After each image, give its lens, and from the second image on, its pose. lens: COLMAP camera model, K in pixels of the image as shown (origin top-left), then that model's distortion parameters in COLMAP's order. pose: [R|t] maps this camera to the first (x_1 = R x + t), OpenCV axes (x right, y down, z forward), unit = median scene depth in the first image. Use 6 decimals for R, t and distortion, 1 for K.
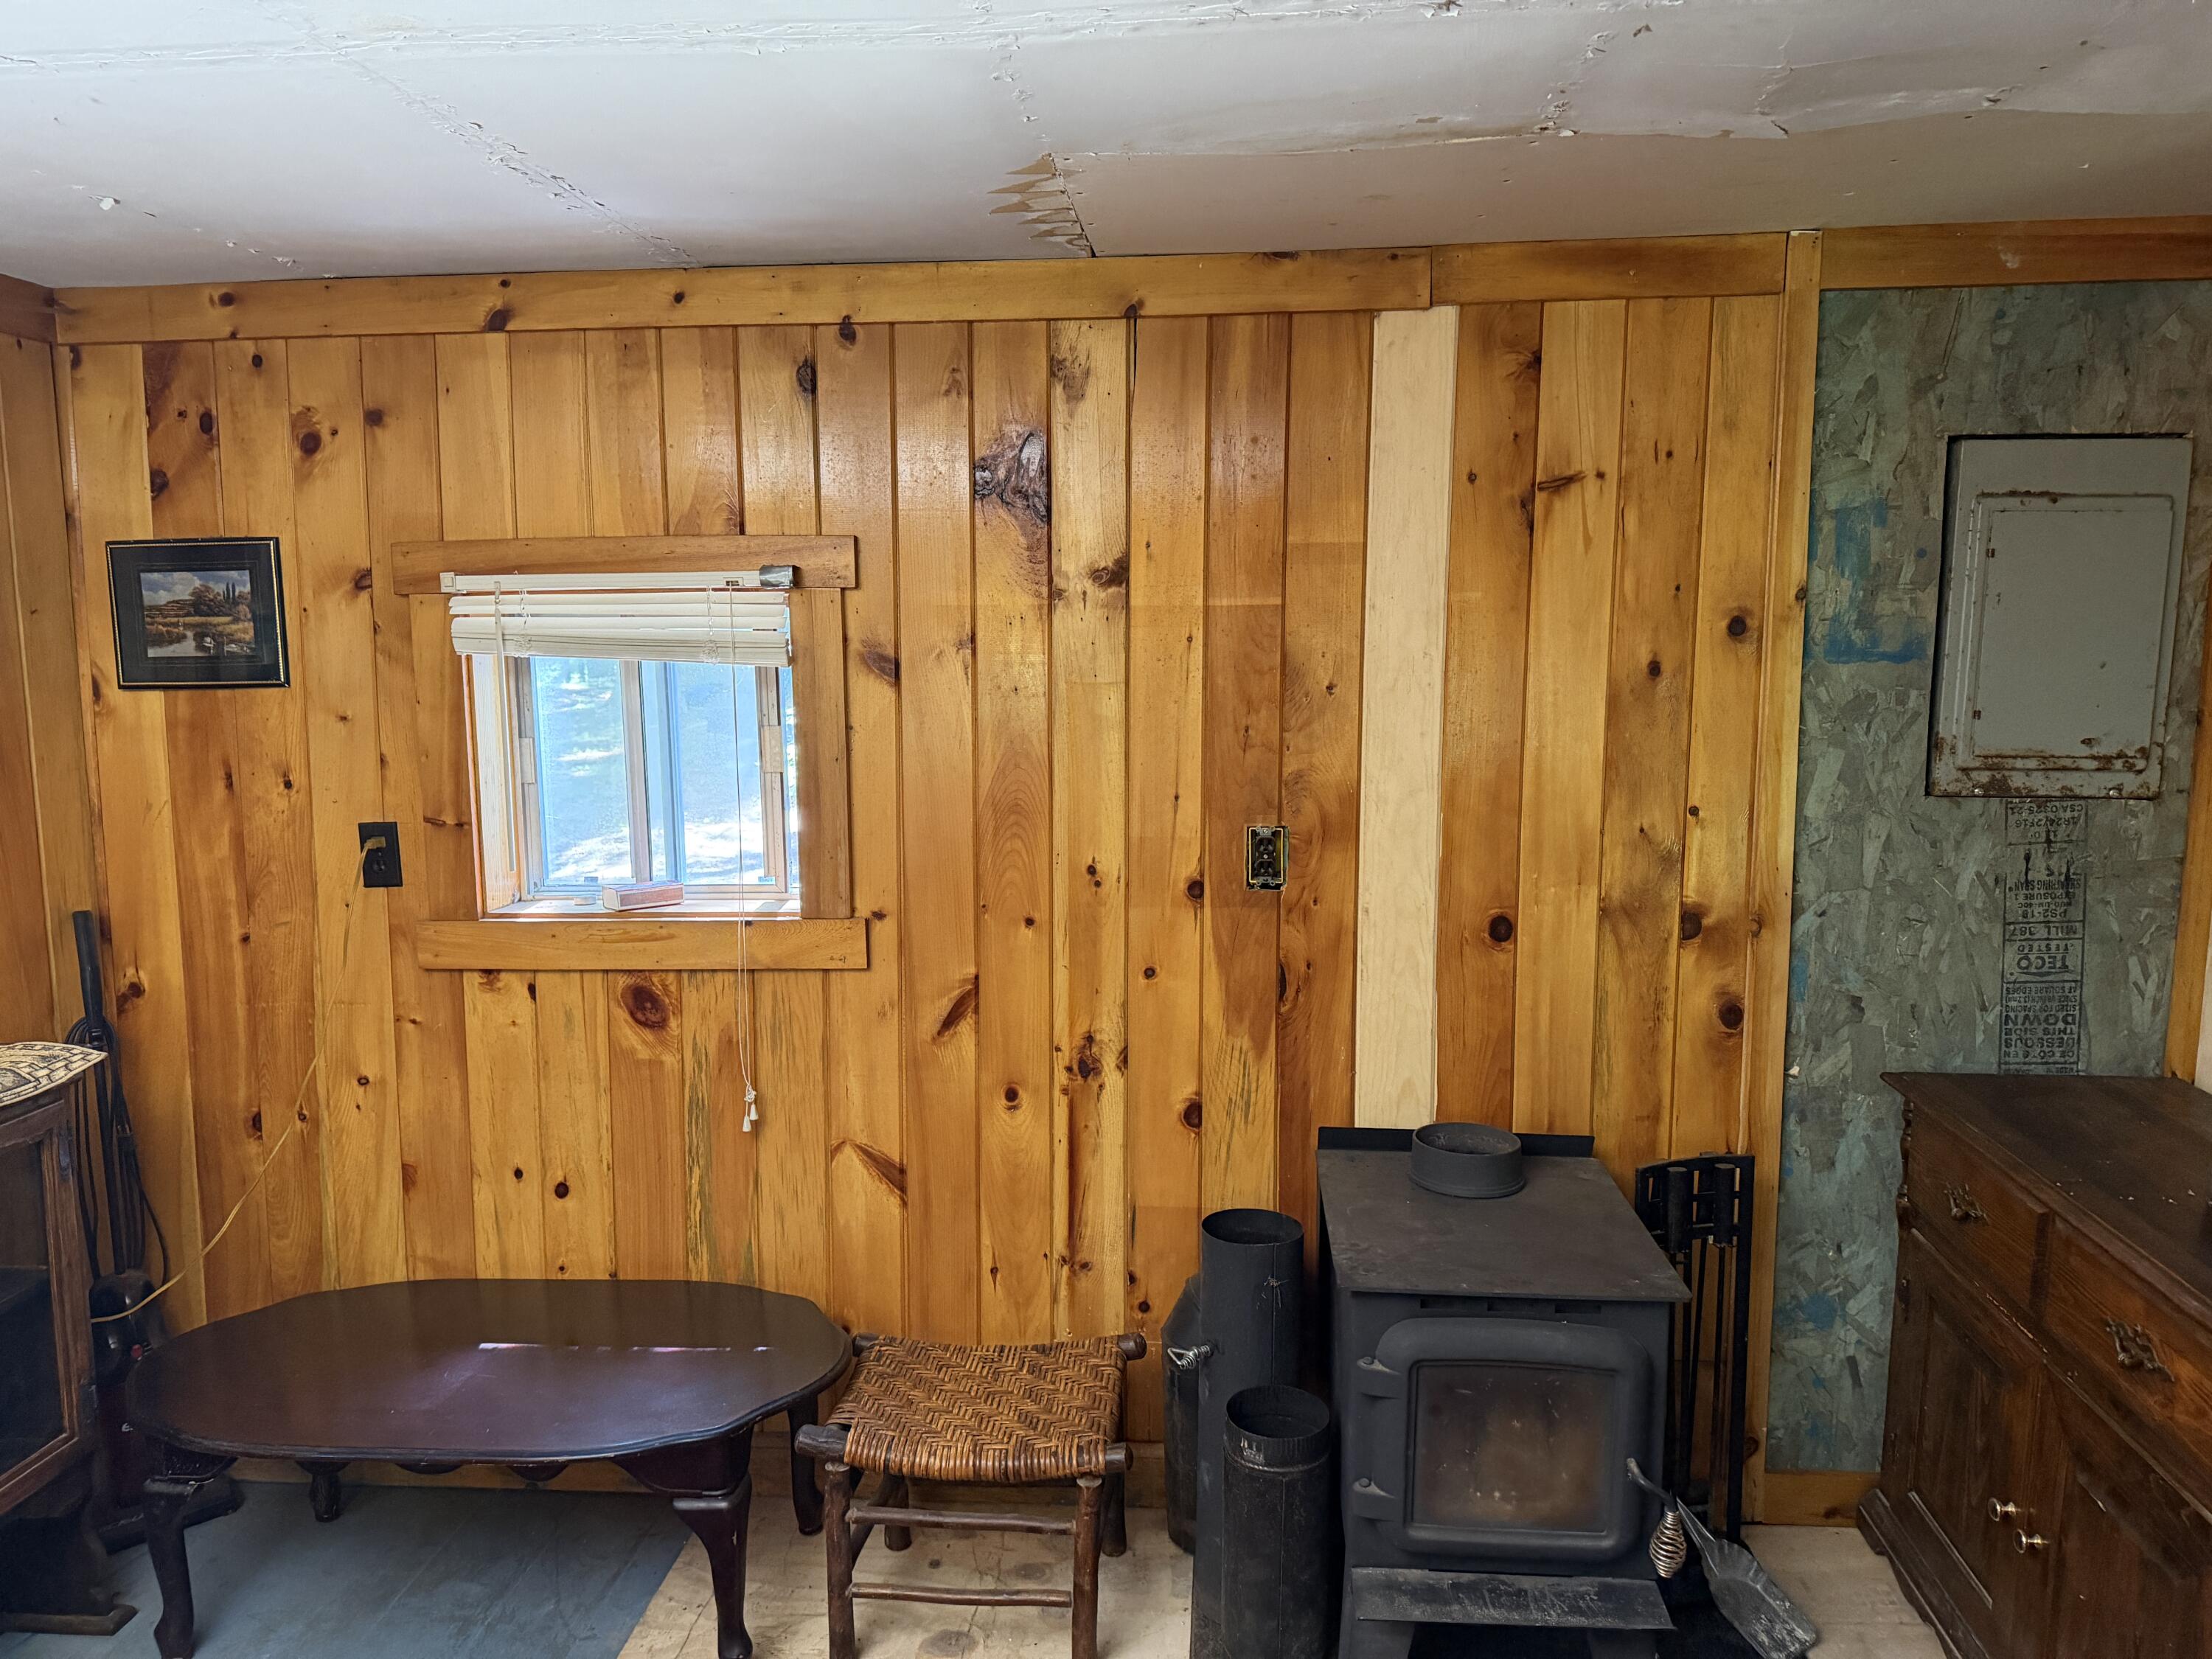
lens RADIAL K [[1544.2, 0, 1106.0], [0, 1544.2, 829.5], [0, 0, 1]] dist [0.142285, -0.247197]
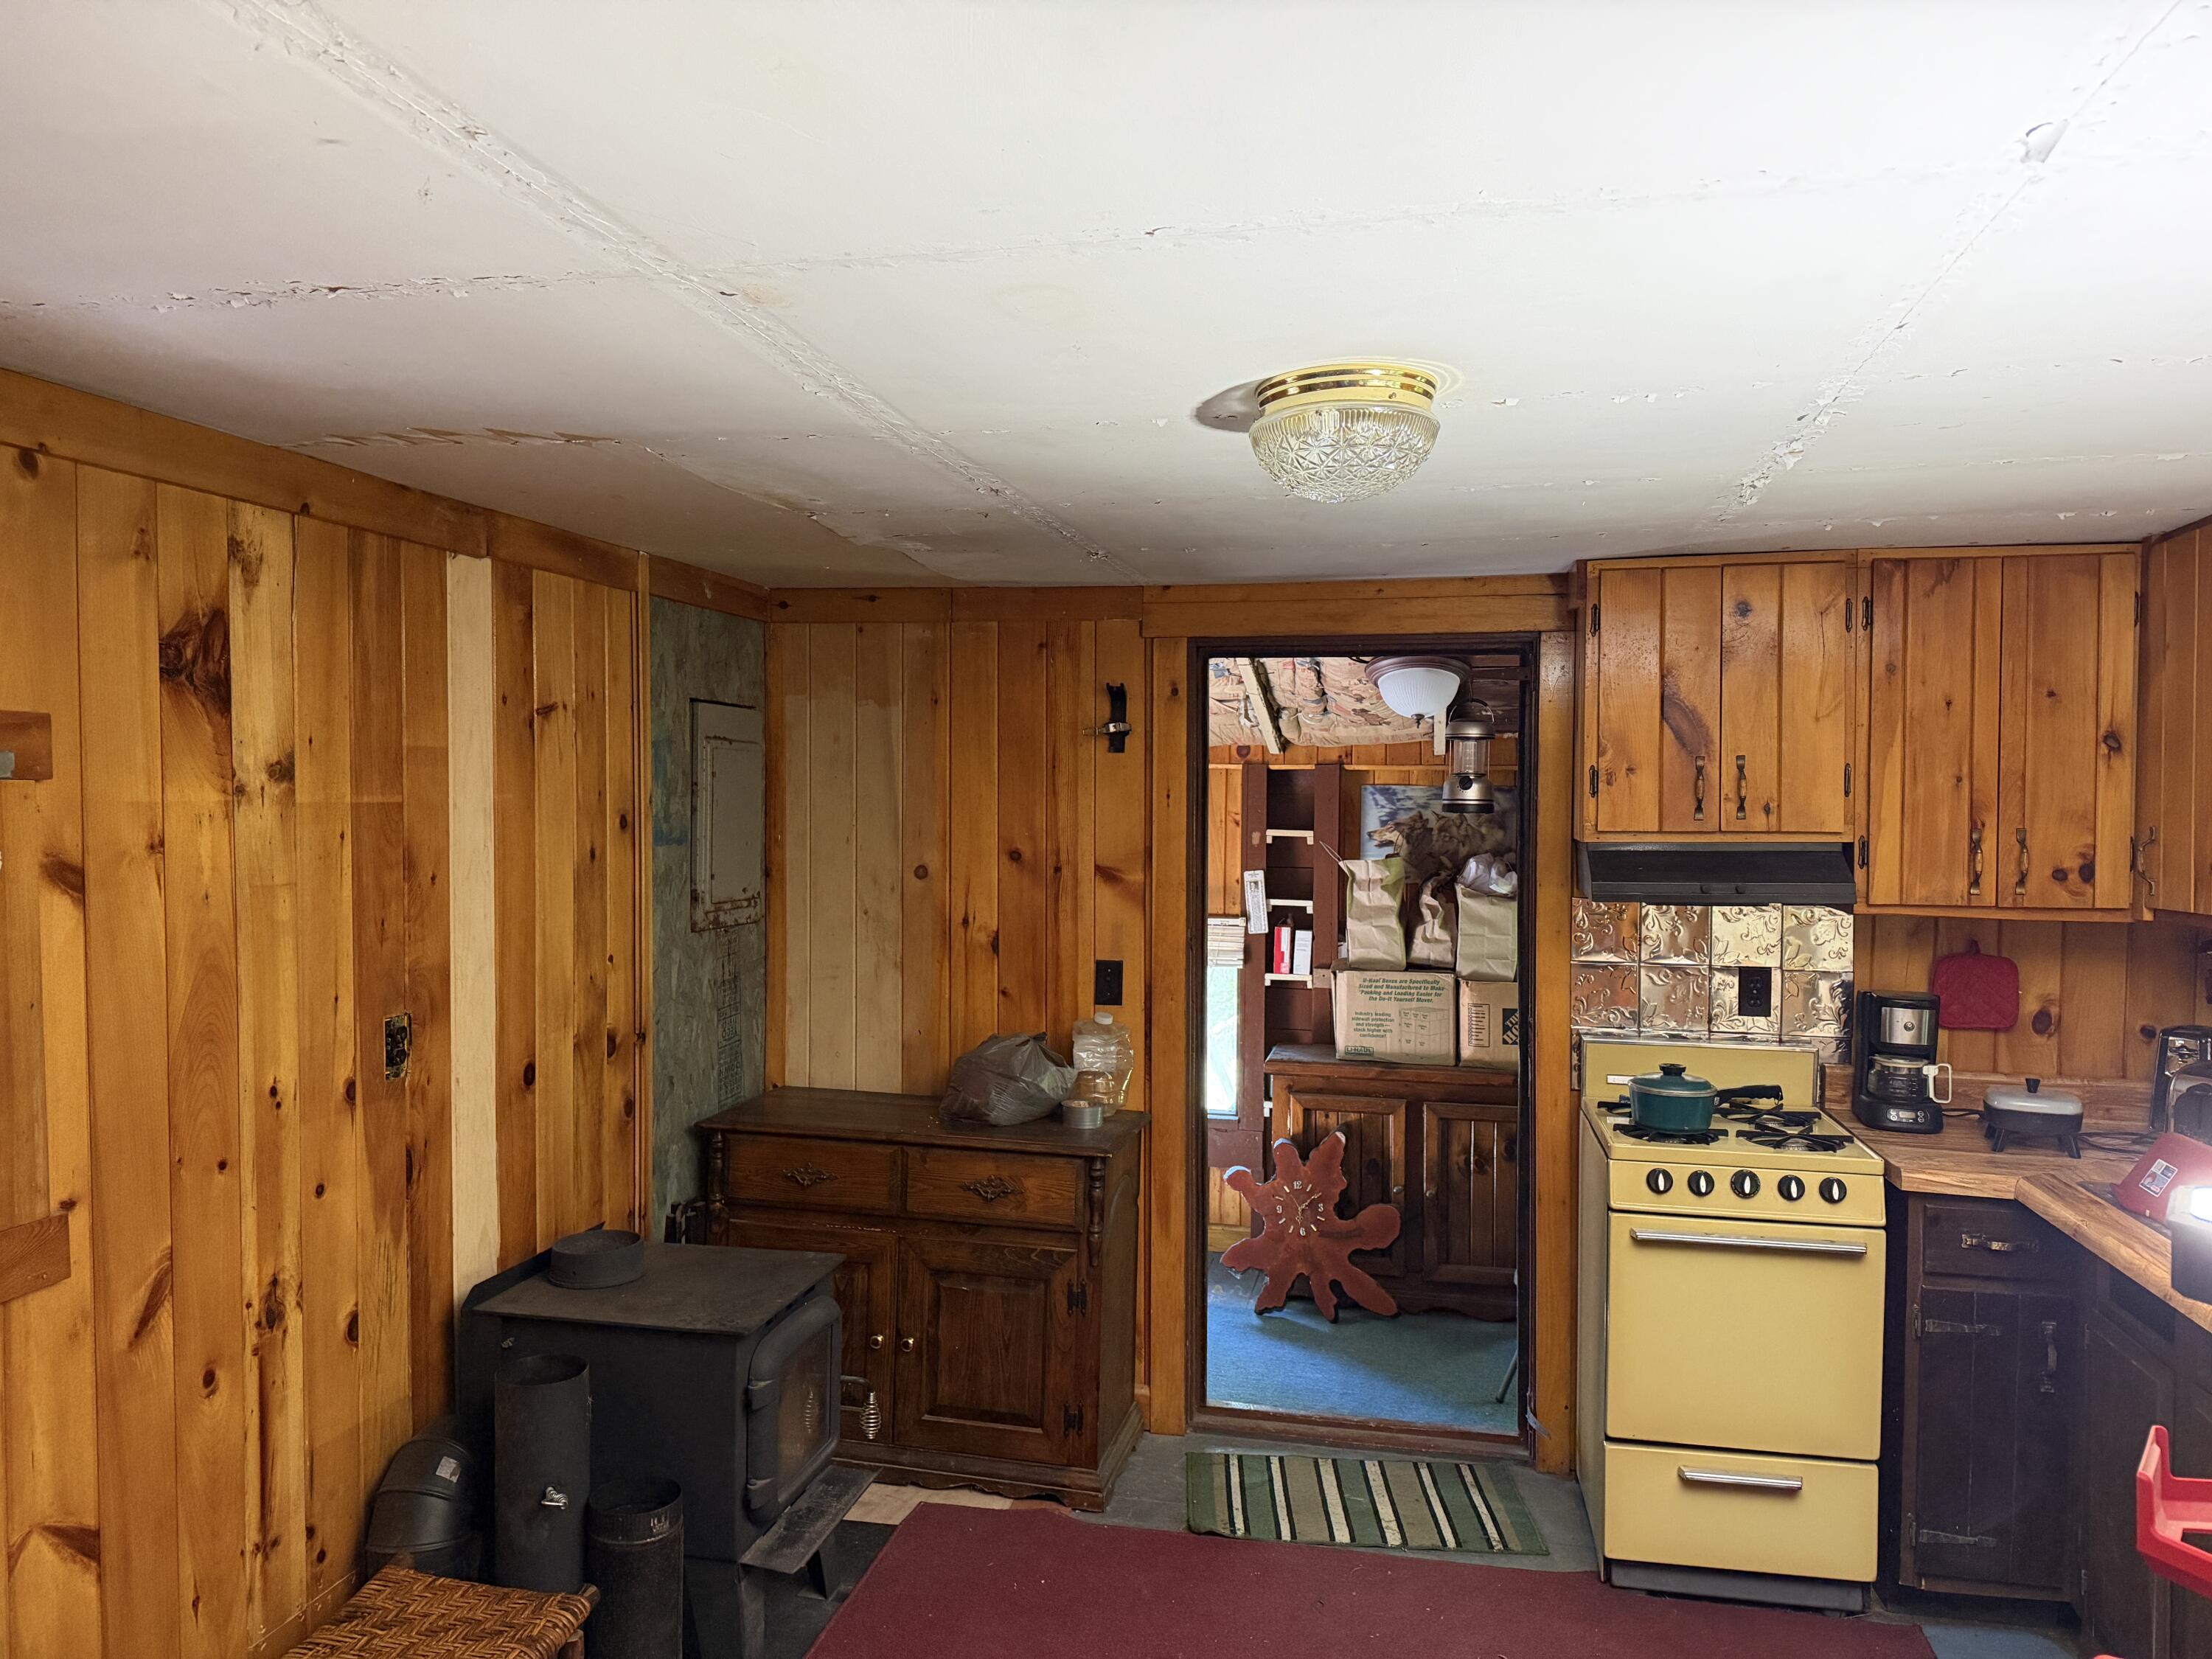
lens RADIAL K [[1545.2, 0, 1108.7], [0, 1545.2, 835.8], [0, 0, 1]] dist [0.075678, -0.100624]
pose [[0.130837, -0.019144, 0.991219, -0.853225], [0.125426, 0.992100, 0.002605, -0.063411], [-0.983438, 0.123984, 0.132204, 0.380145]]
